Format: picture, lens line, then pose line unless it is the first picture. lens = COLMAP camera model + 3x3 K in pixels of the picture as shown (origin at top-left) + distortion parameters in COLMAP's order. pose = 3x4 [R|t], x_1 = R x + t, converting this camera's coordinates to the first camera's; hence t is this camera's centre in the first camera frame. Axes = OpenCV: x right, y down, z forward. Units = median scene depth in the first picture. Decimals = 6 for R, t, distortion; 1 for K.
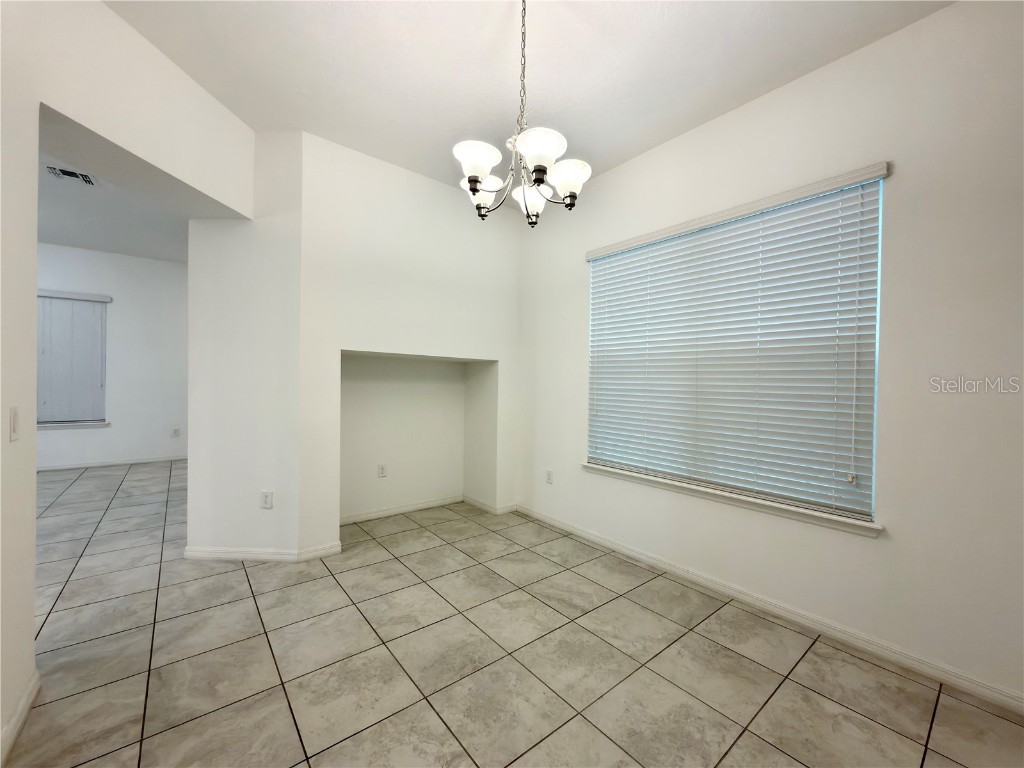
lens RADIAL K [[406.9, 0, 513.5], [0, 406.9, 385.5], [0, 0, 1]] dist [0.000695, -0.000464]
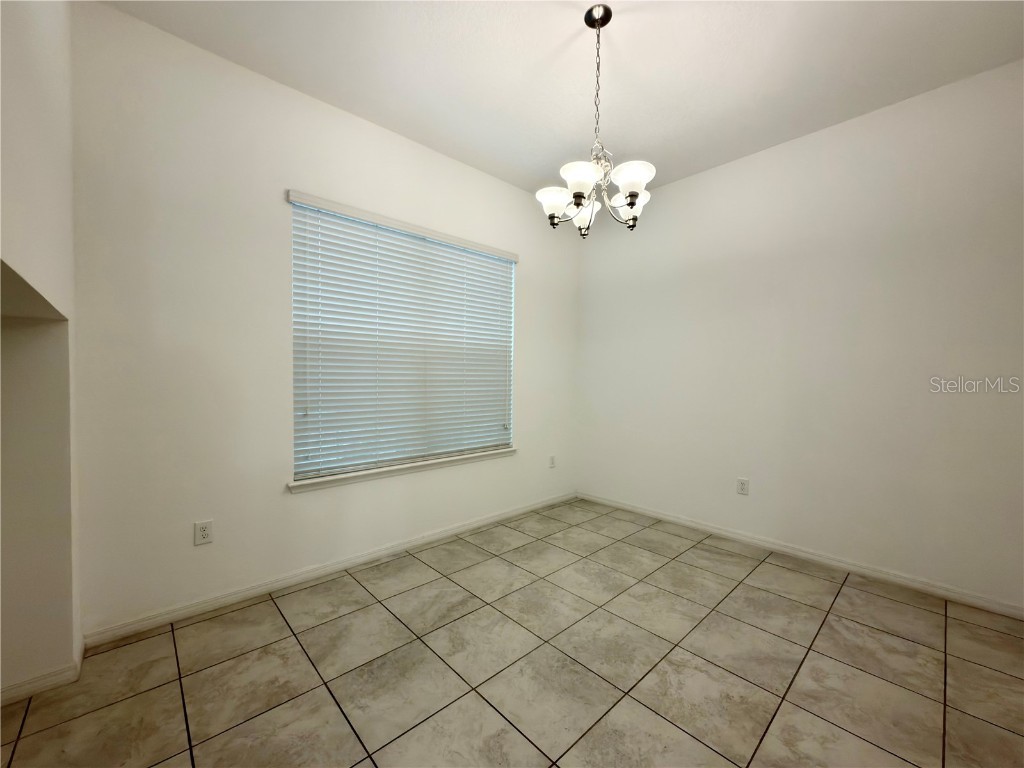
lens RADIAL K [[406.9, 0, 513.5], [0, 406.9, 385.5], [0, 0, 1]] dist [0.000695, -0.000464]
pose [[-0.062051, -0.040737, 0.997241, -0.847111], [0.000776, 0.999164, 0.040864, -0.018857], [-0.998073, 0.003310, -0.061967, 0.974325]]
